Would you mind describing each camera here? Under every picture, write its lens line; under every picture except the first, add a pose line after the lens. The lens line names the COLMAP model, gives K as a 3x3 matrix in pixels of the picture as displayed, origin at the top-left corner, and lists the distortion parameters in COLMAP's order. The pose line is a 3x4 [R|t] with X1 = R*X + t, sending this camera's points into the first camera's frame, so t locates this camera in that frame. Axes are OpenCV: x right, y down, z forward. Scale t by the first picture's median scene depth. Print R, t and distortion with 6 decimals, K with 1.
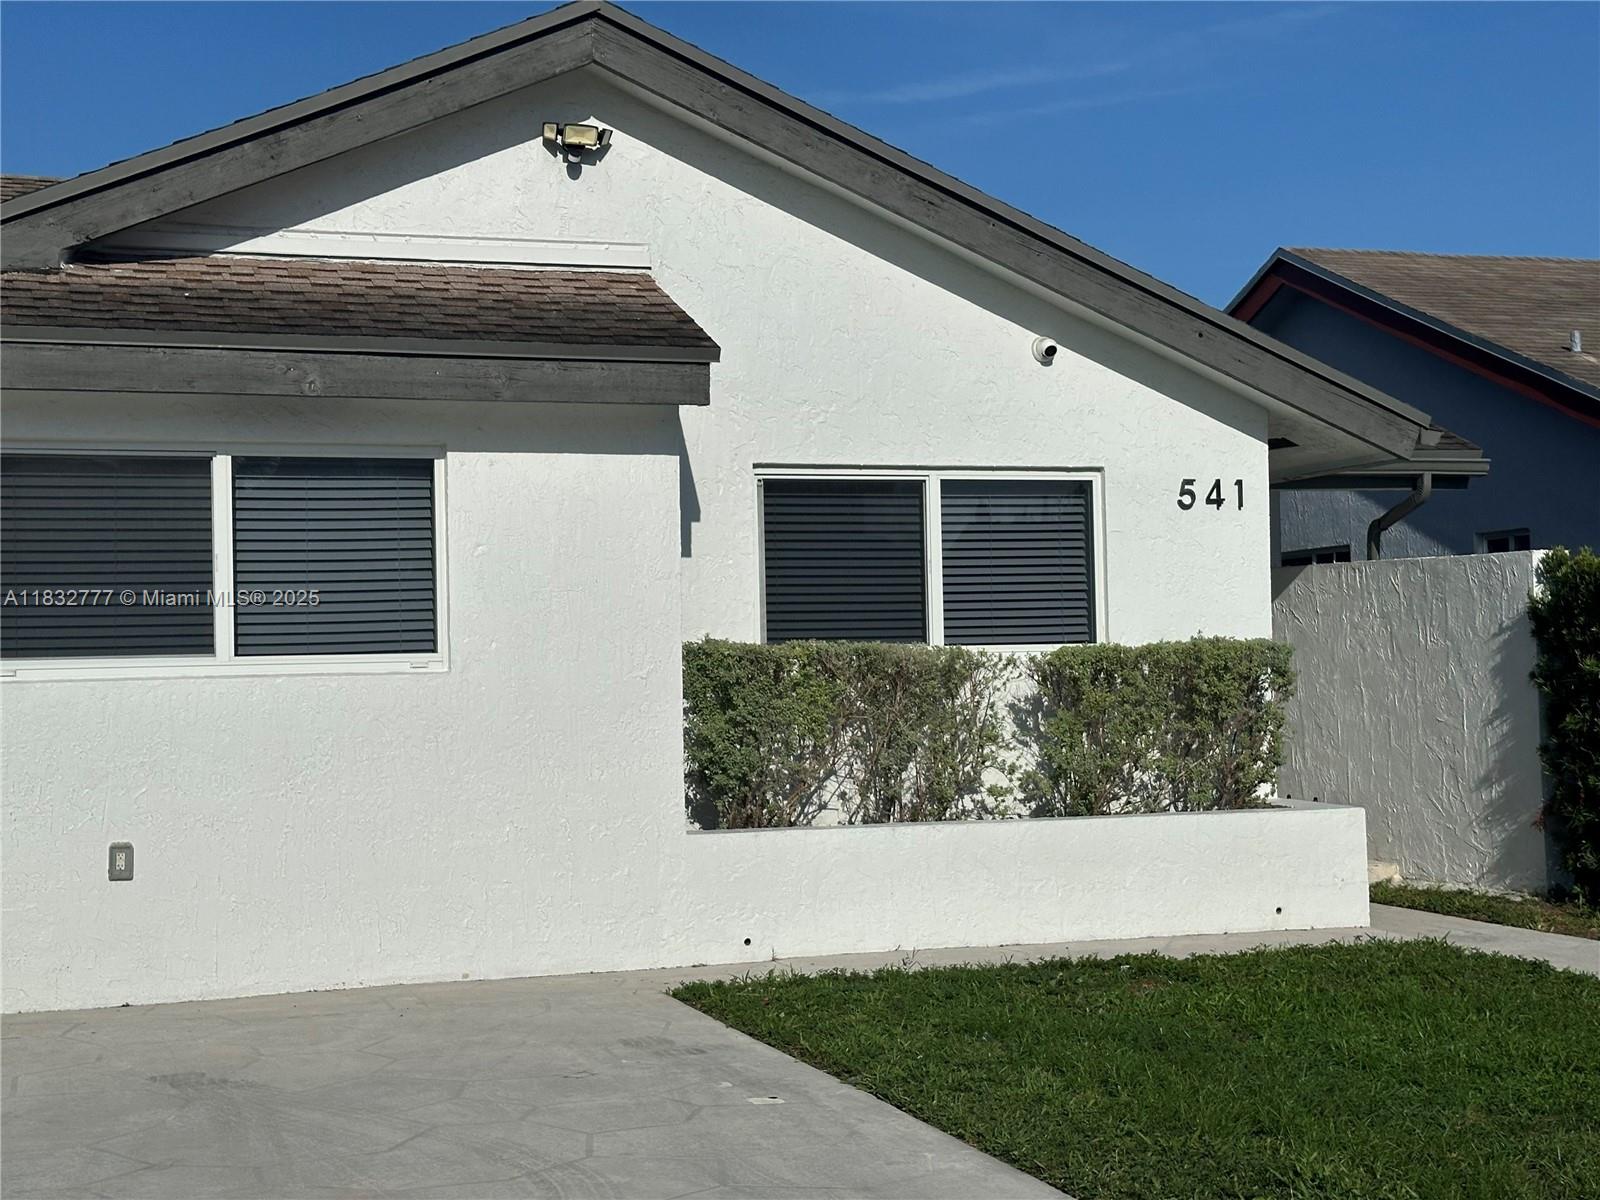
lens RADIAL K [[2347.6, 0, 800.0], [0, 2347.6, 600.0], [0, 0, 1]] dist [0.110253, 0.052634]
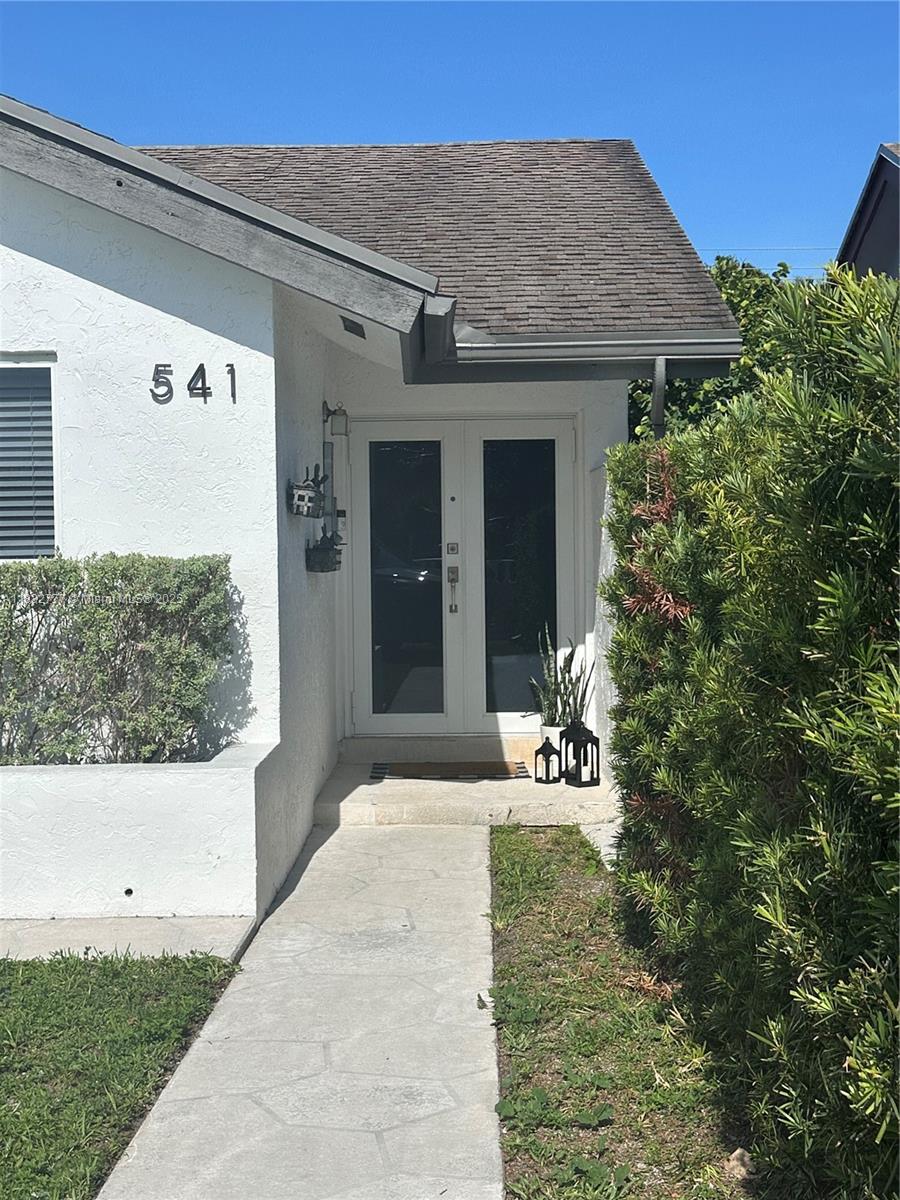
lens RADIAL K [[1607.6, 0, 450.0], [0, 1607.6, 600.0], [0, 0, 1]] dist [0.165978, 0.047490]
pose [[0.937291, 0.017814, -0.348091, 0.495070], [0.004509, 0.997990, 0.063214, -0.003714], [0.348518, -0.060819, 0.935327, 0.516917]]
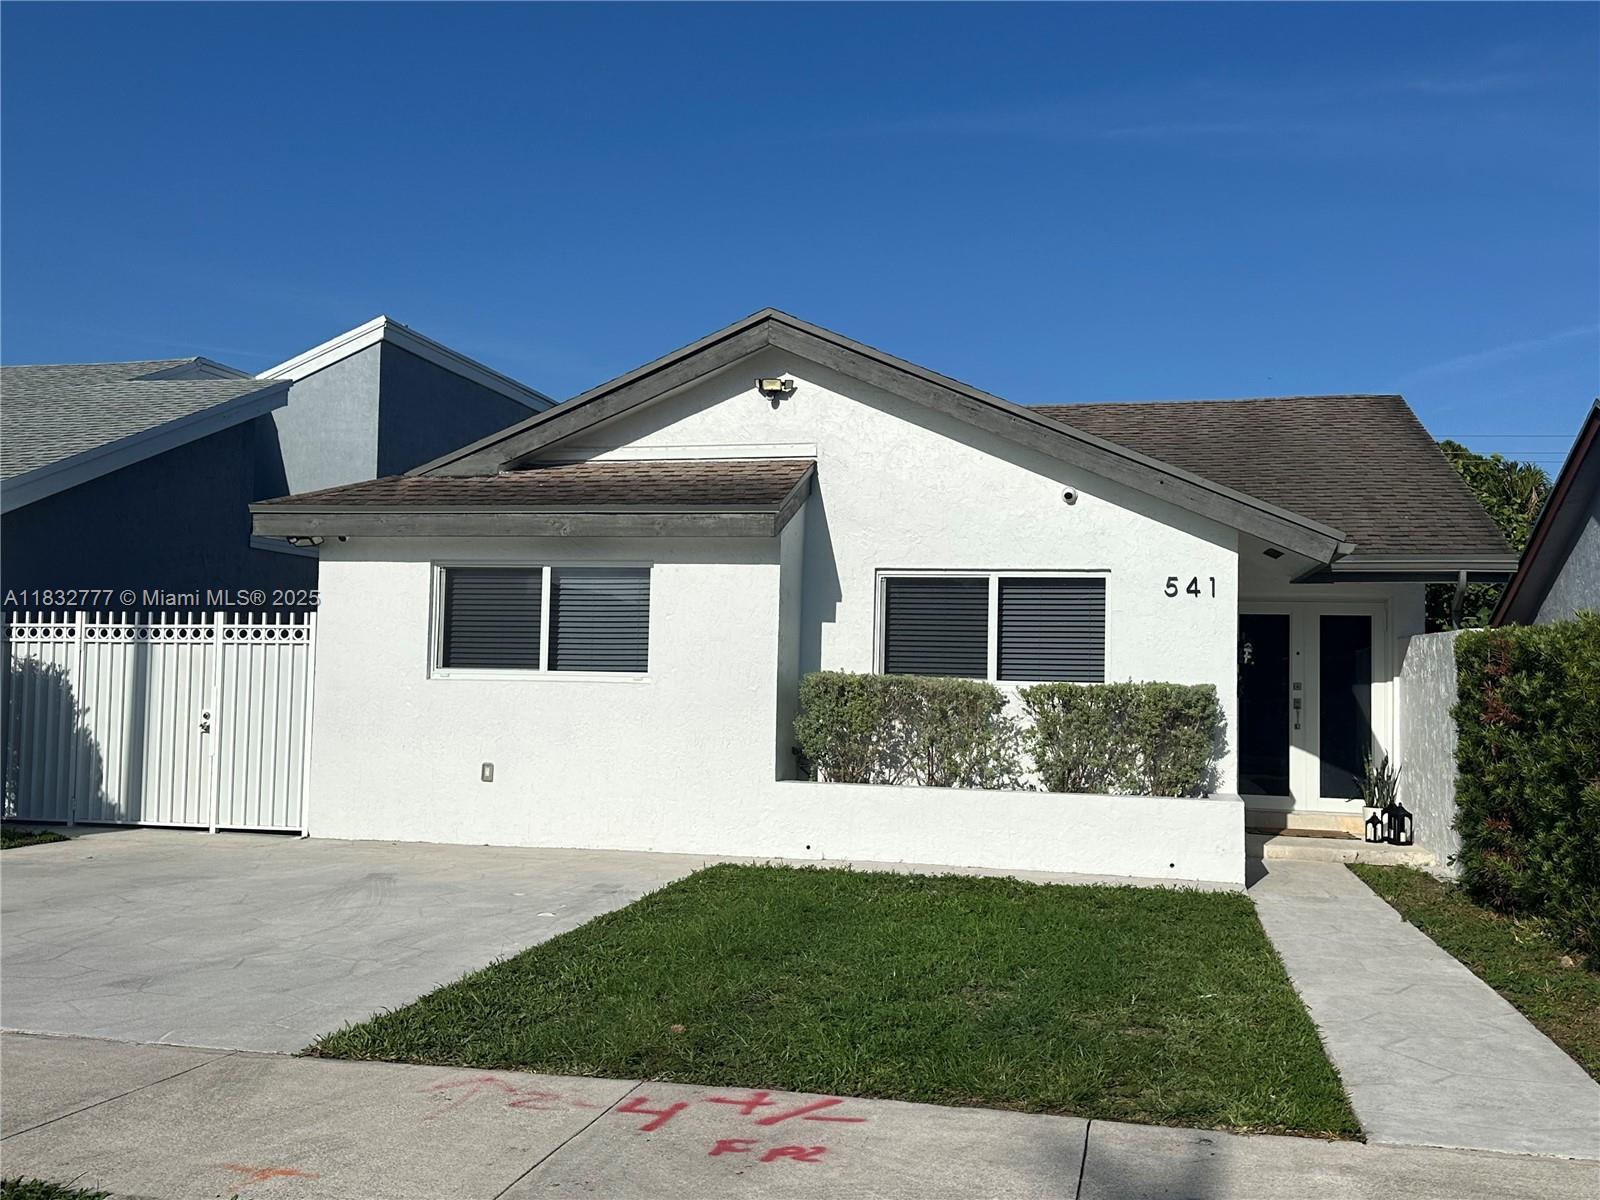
lens RADIAL K [[1522.6, 0, 790.1], [0, 1522.6, 598.7], [0, 0, 1]] dist [0.186985, -0.420518]
pose [[0.845947, 0.008481, -0.533200, 0.514046], [-0.023628, 0.999488, -0.021590, -0.010846], [0.532744, 0.030863, 0.845714, 0.037491]]
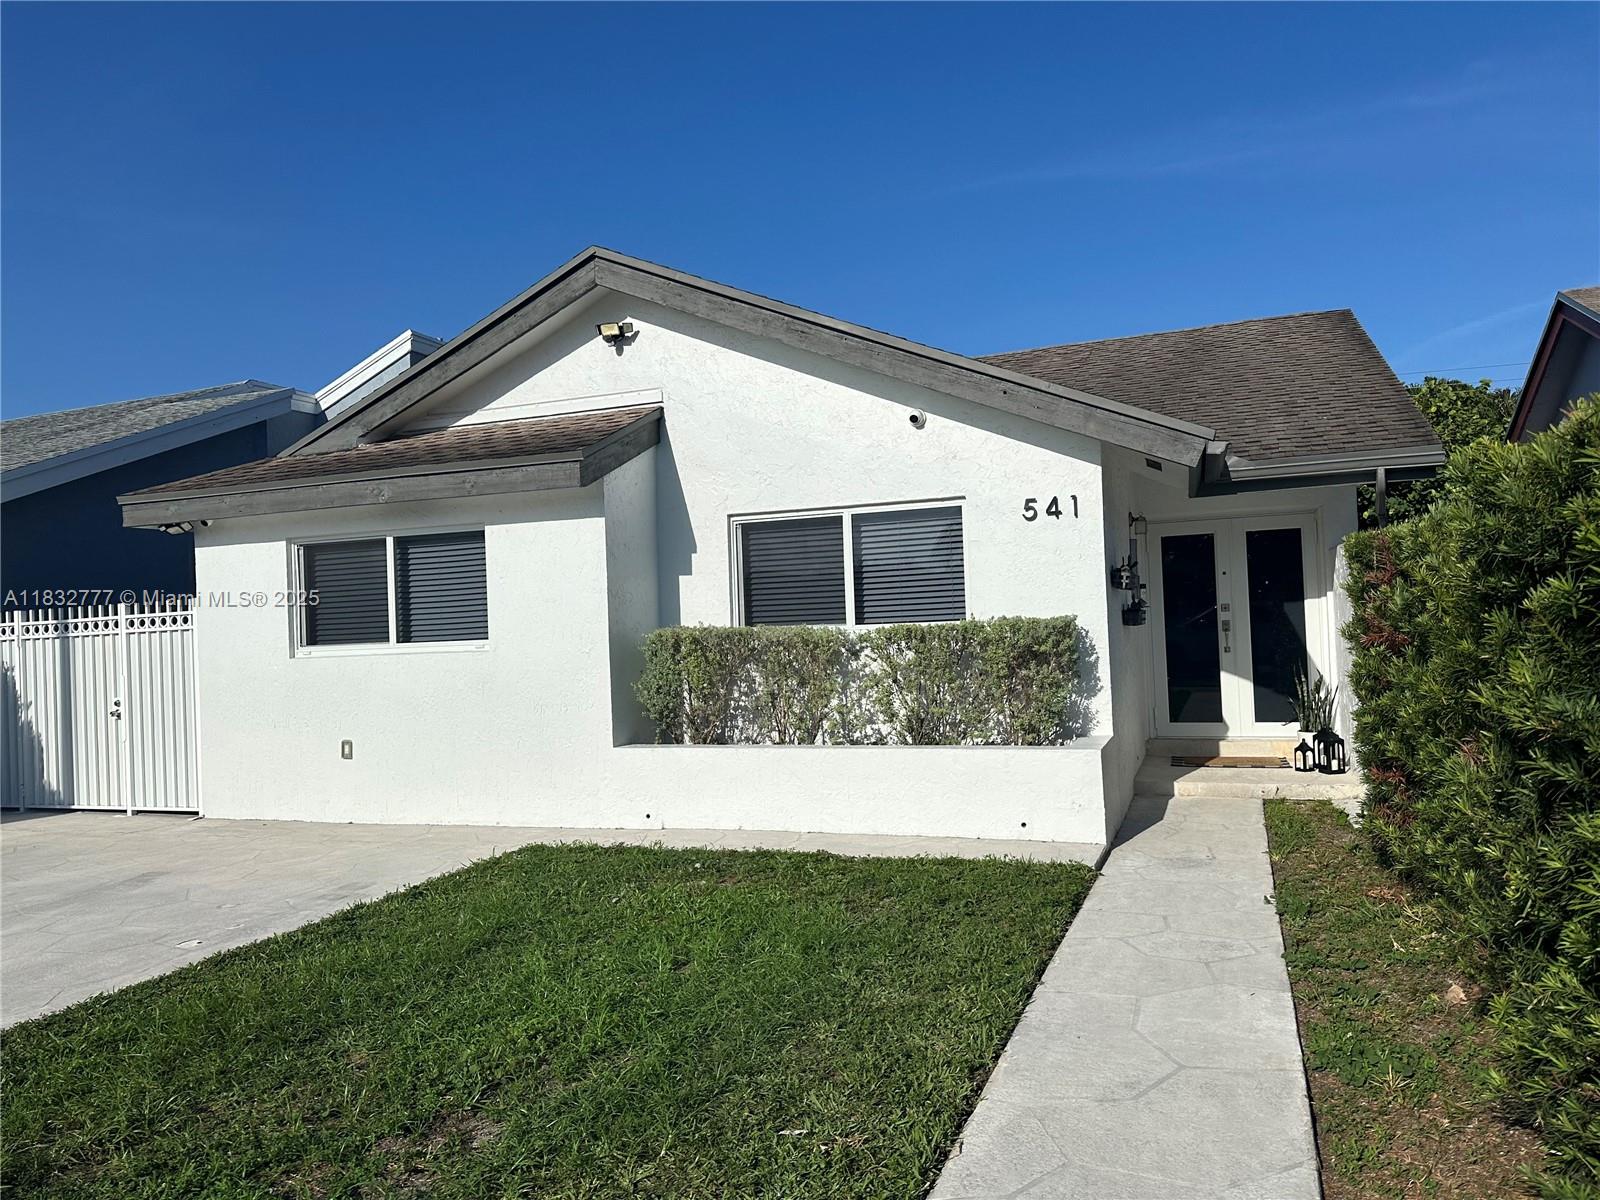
lens RADIAL K [[1141.6, 0, 800.0], [0, 1141.6, 600.0], [0, 0, 1]] dist [0.150877, -0.301498]
pose [[0.767564, -0.025963, -0.640446, 0.516834], [0.042305, 0.999053, 0.010201, -0.005513], [0.639574, -0.034924, 0.767936, 0.428660]]
